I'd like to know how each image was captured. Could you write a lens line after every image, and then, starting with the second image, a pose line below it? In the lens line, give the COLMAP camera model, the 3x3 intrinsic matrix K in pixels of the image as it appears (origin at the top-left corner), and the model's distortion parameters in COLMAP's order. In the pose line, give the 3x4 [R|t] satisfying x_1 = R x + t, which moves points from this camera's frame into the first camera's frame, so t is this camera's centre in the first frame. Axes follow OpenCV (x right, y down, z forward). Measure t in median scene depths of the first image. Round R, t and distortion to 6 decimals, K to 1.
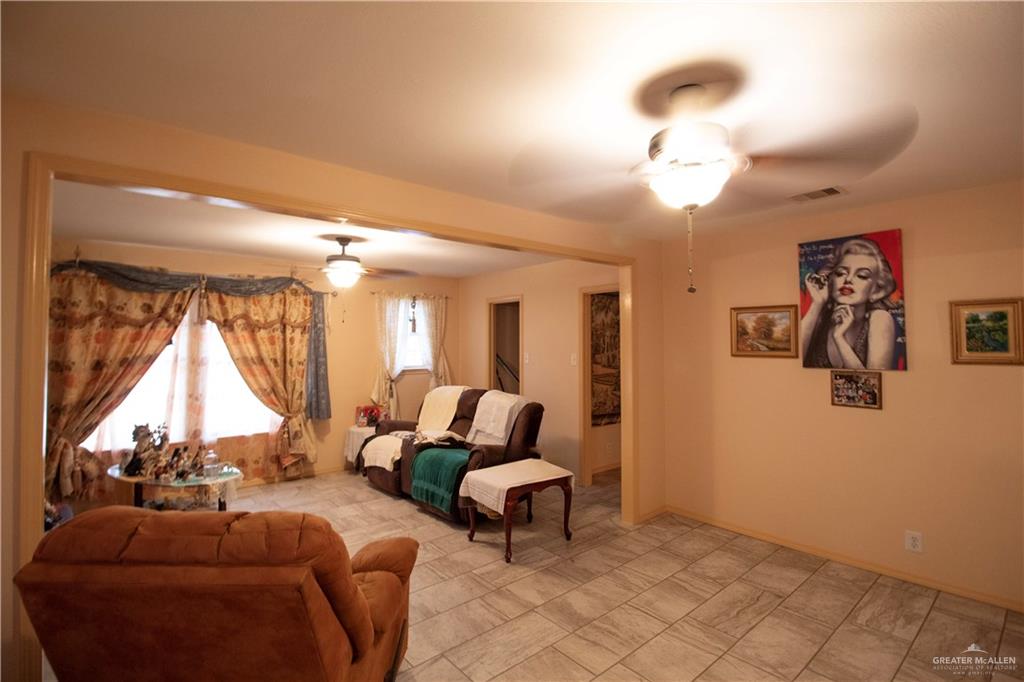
lens RADIAL K [[483.6, 0, 511.0], [0, 483.6, 328.1], [0, 0, 1]] dist [-0.011677, -0.000297]
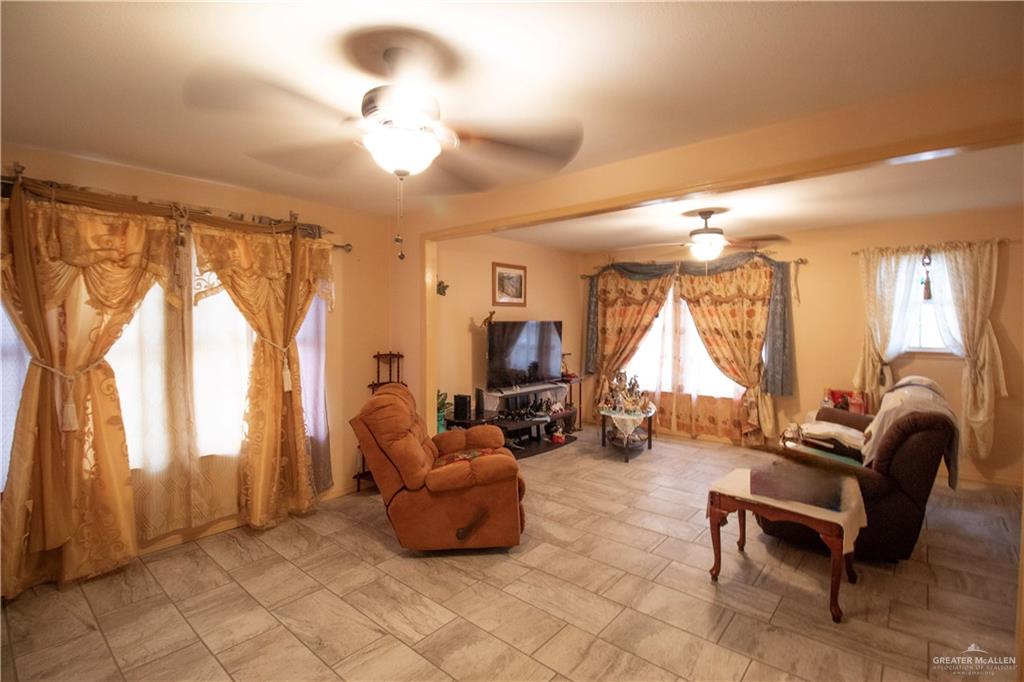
lens RADIAL K [[469.3, 0, 514.9], [0, 469.3, 325.7], [0, 0, 1]] dist [-0.011908, -0.000366]
pose [[0.163397, 0.012775, -0.986478, 0.505725], [0.032299, 0.999311, 0.018291, 0.020264], [0.986032, -0.034850, 0.162872, 0.390230]]
